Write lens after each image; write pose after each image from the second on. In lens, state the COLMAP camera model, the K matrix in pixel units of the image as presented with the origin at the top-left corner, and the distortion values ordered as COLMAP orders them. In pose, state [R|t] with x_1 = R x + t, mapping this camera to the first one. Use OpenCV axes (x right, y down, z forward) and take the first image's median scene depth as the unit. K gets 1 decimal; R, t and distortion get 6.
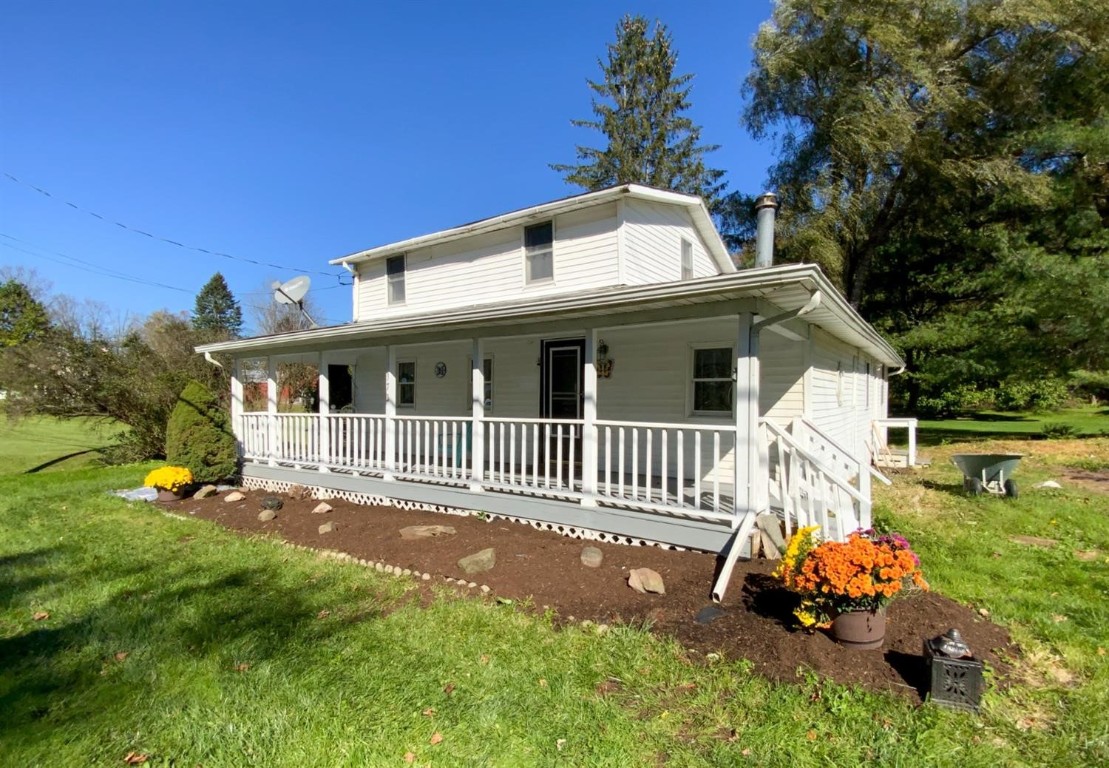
lens RADIAL K [[518.6, 0, 553.9], [0, 518.6, 402.8], [0, 0, 1]] dist [0.021607, 0.000022]
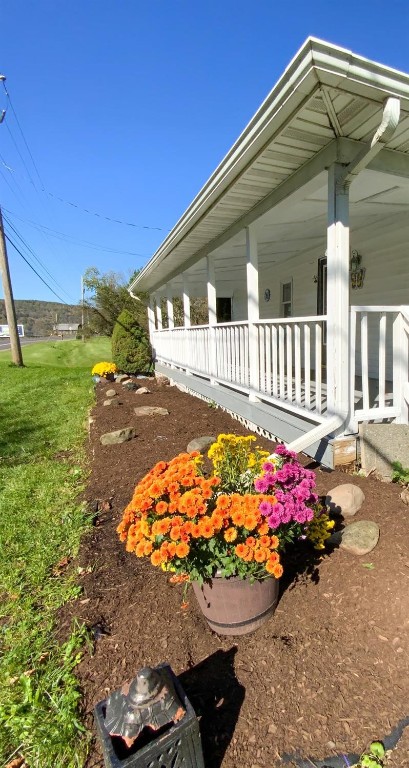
lens RADIAL K [[383.1, 0, 204.5], [0, 383.1, 384.0], [0, 0, 1]] dist [-0.000471, 0.000041]
pose [[0.885903, 0.054880, -0.460614, 0.254219], [0.017179, 0.988414, 0.150807, 0.031452], [0.463553, -0.141513, 0.874696, 0.194222]]
